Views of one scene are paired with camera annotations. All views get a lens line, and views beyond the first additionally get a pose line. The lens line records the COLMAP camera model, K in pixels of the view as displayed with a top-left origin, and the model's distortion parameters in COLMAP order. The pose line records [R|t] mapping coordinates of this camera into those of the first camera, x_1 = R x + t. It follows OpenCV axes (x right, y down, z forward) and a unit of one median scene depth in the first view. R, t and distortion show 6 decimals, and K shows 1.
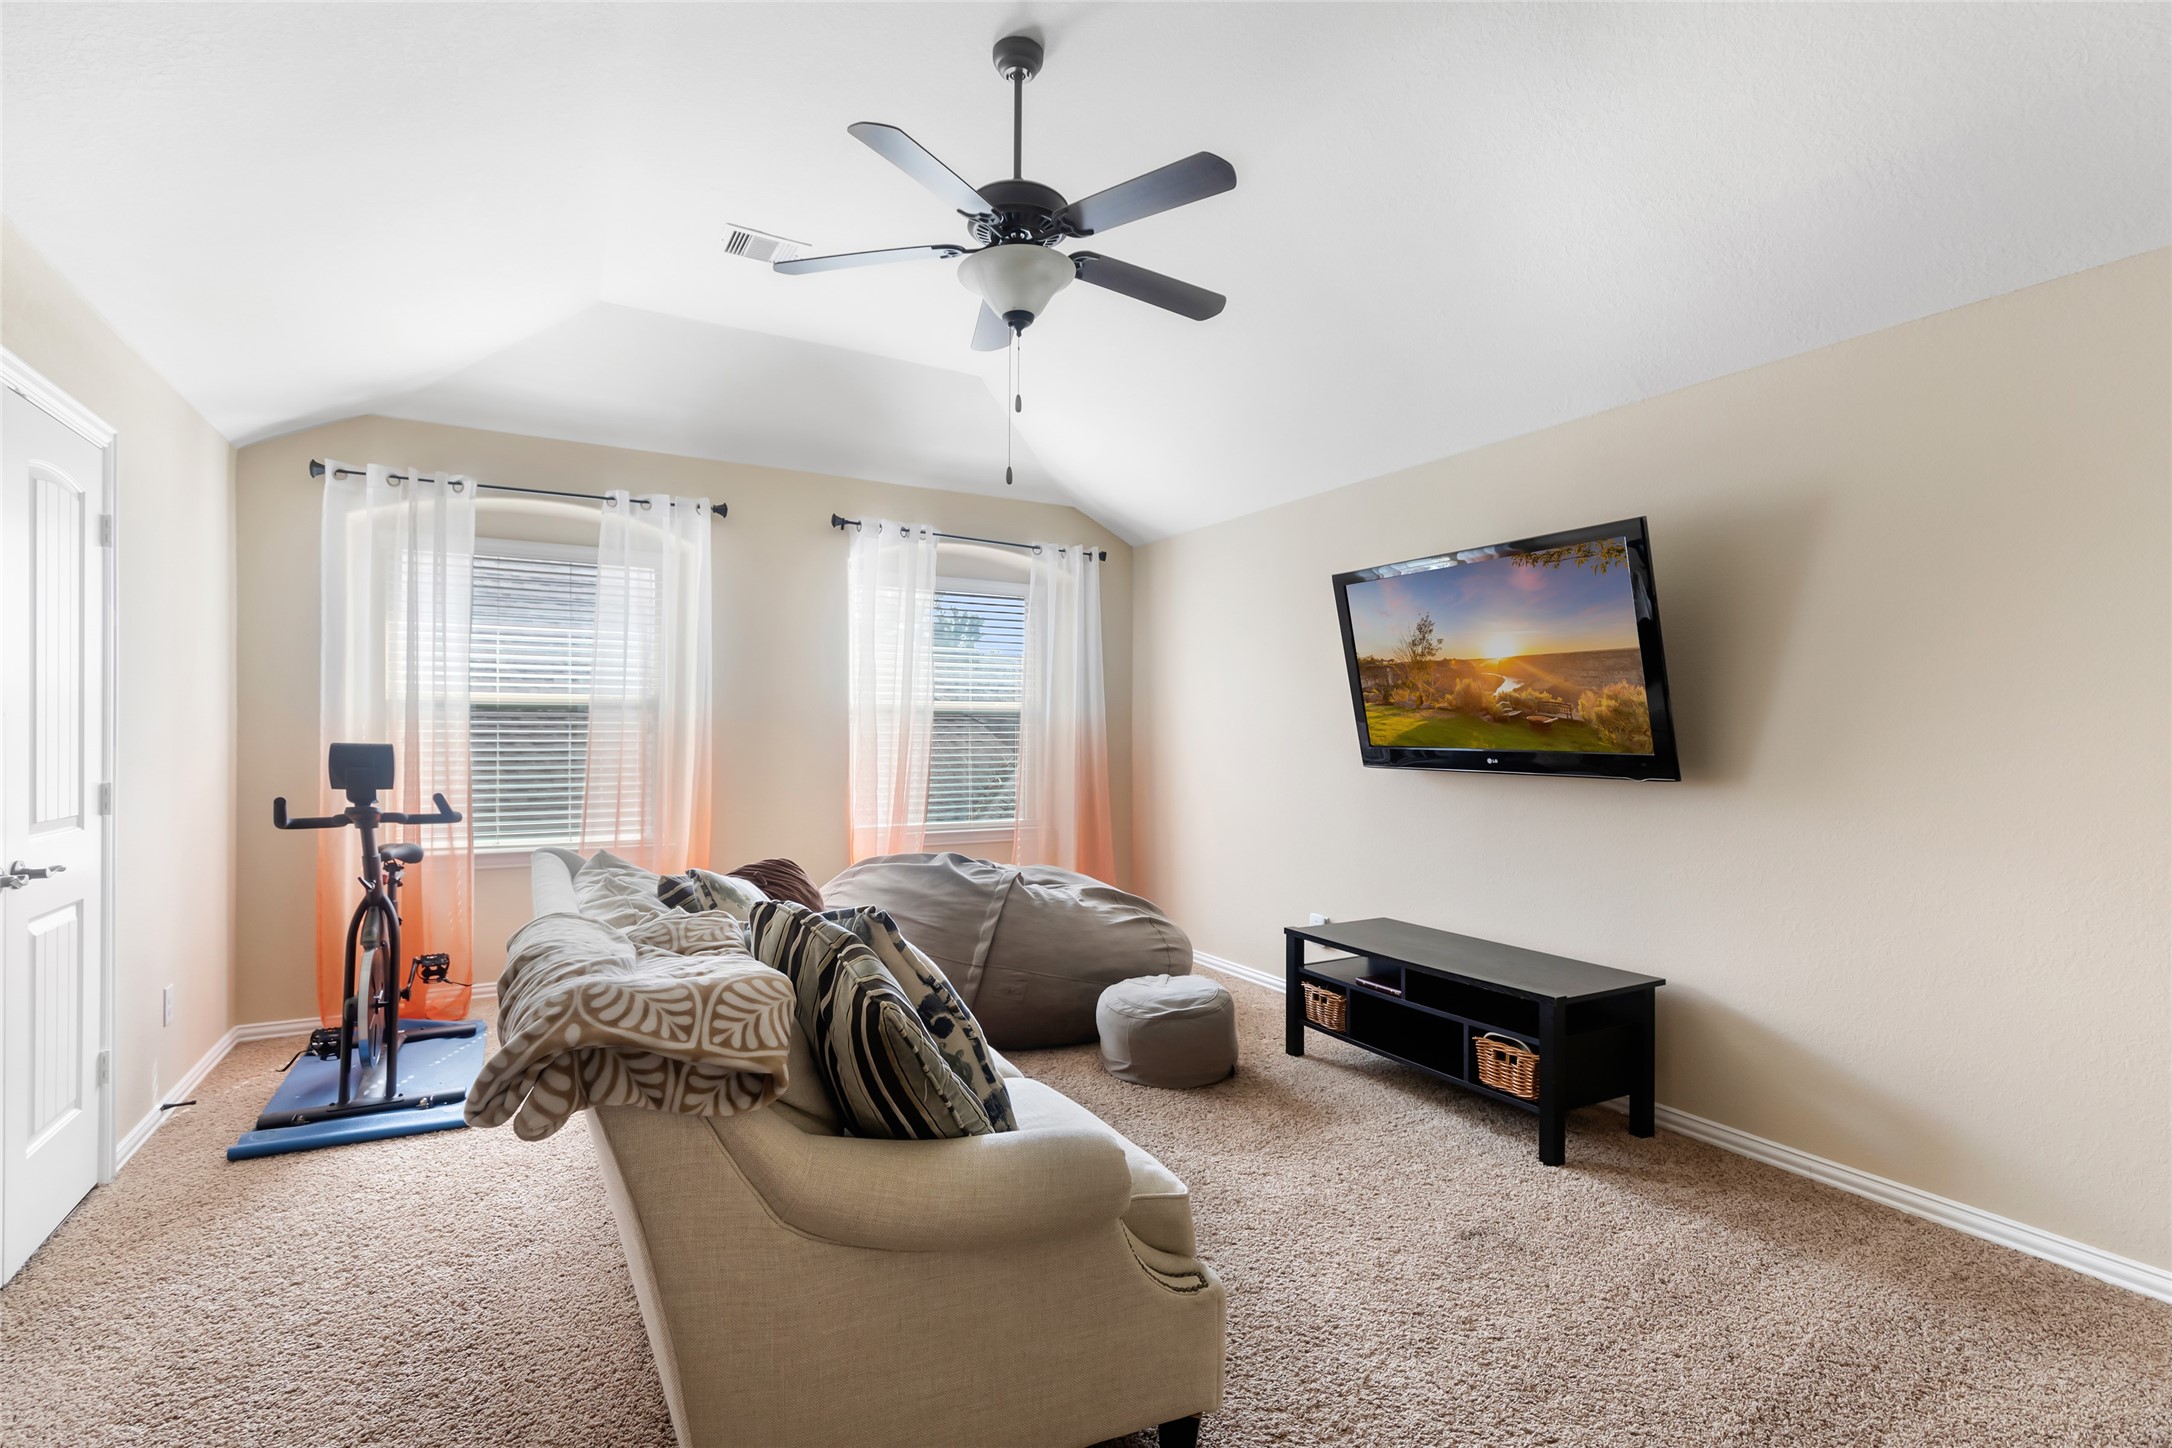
lens RADIAL K [[1032.2, 0, 1081.8], [0, 1032.2, 730.1], [0, 0, 1]] dist [0.019765, 0.000948]
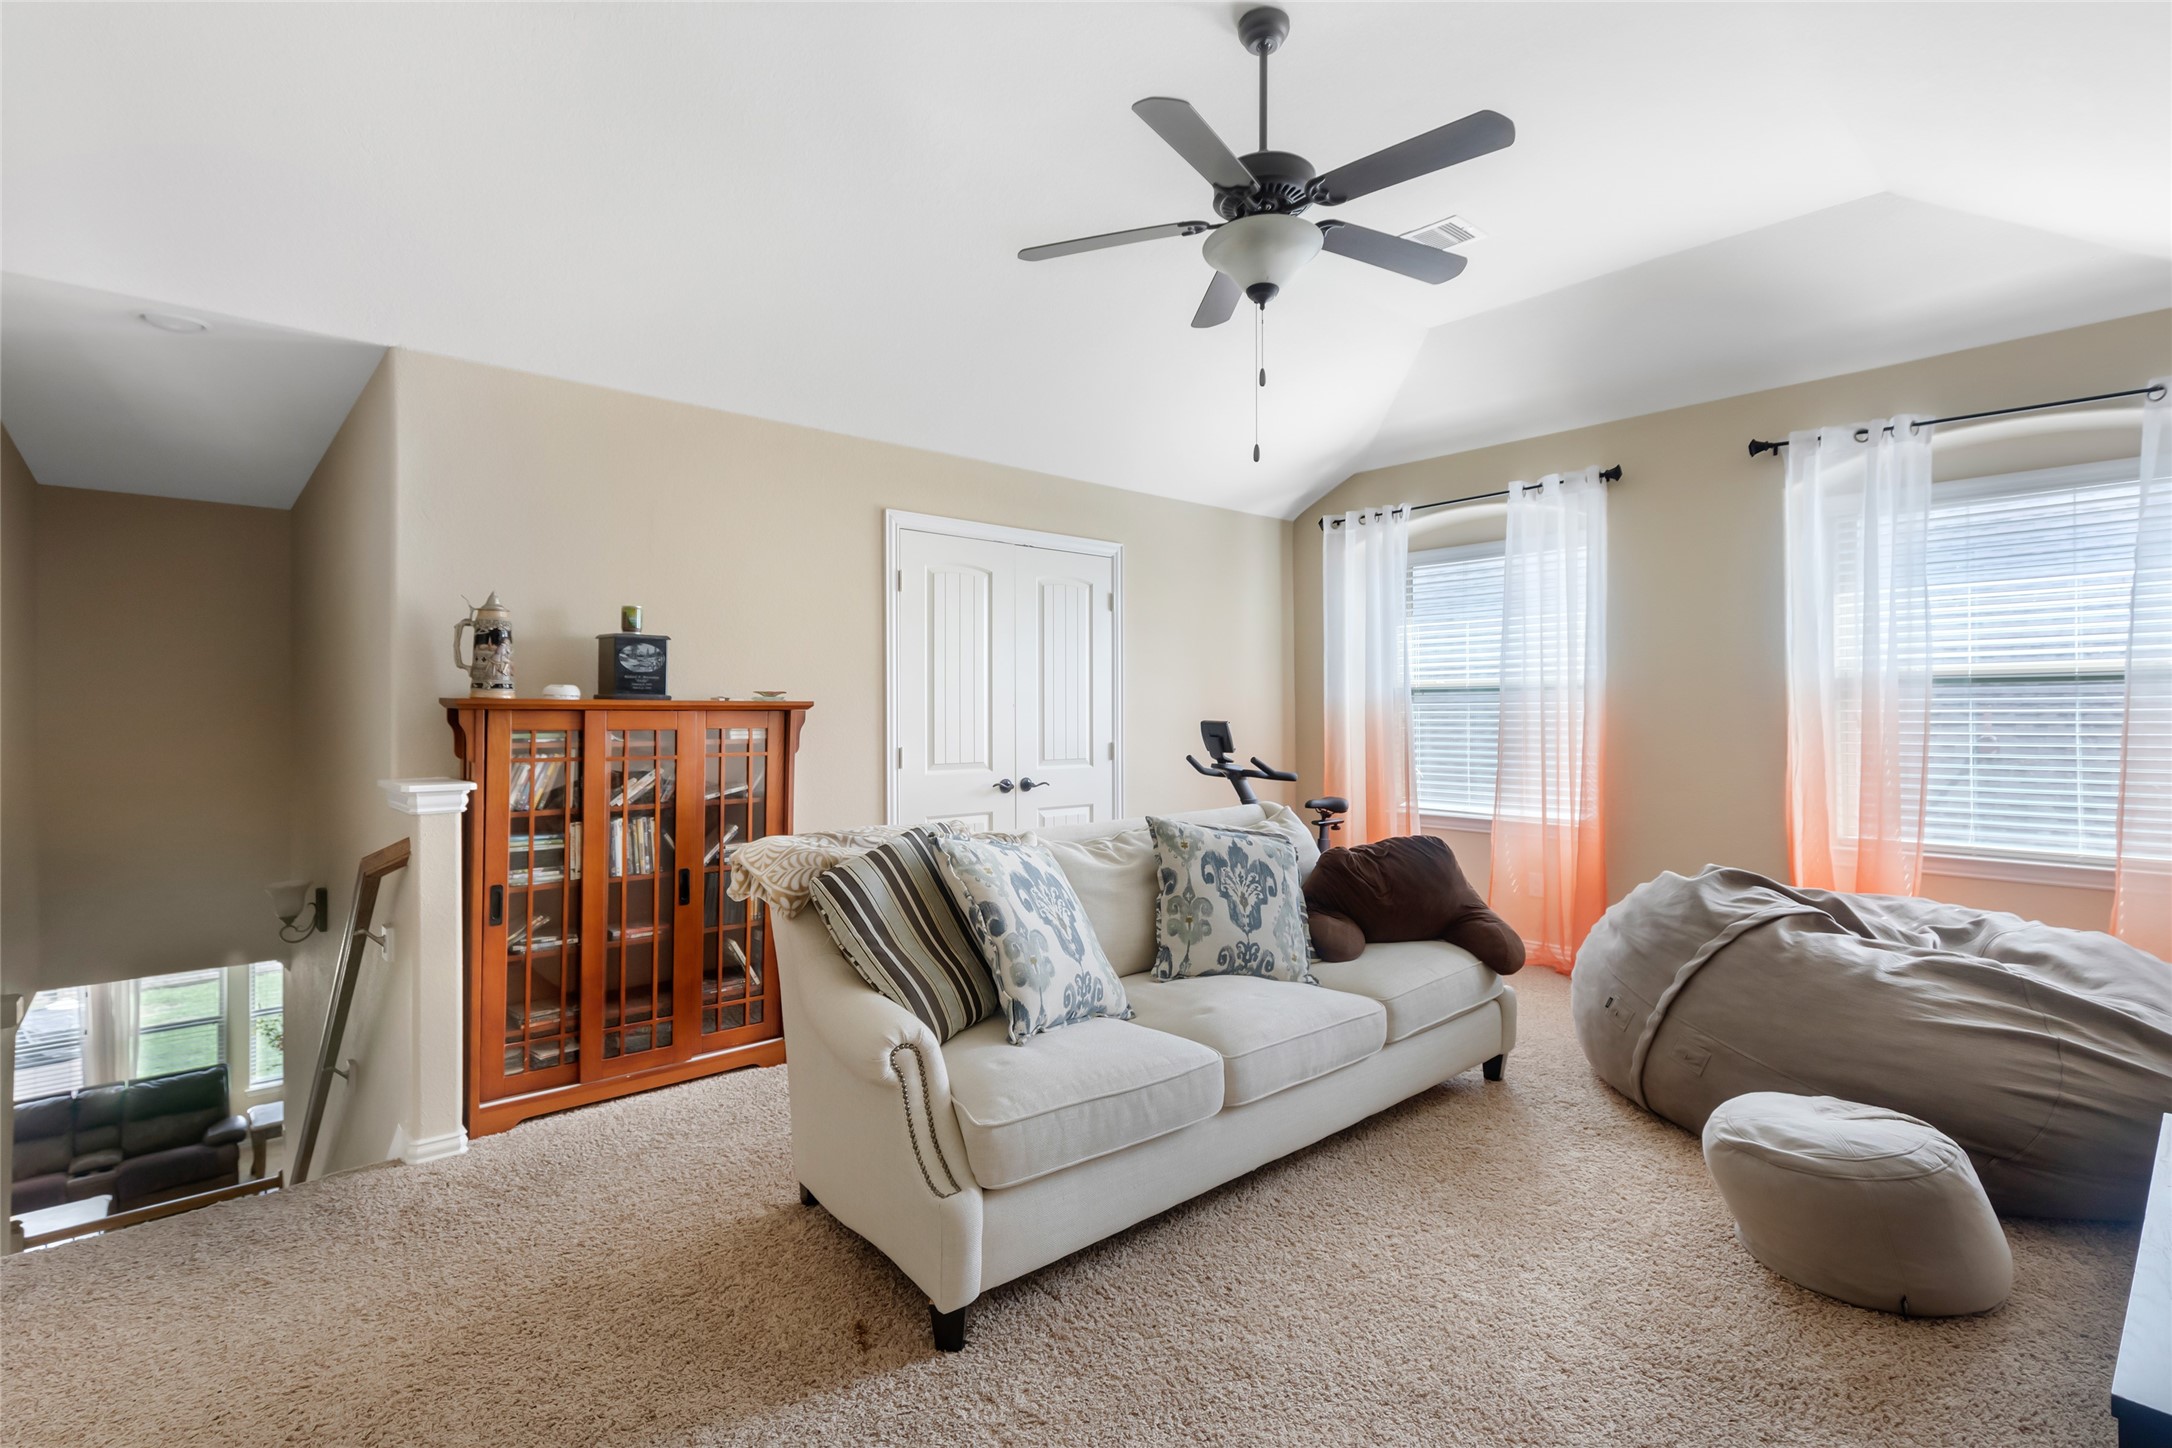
lens RADIAL K [[1032.2, 0, 1081.2], [0, 1032.2, 714.9], [0, 0, 1]] dist [0.019765, 0.000948]
pose [[0.215805, 0.001176, -0.976436, 0.487748], [0.010044, 0.999944, 0.003424, -0.003036], [0.976385, -0.010546, 0.215781, 0.342966]]
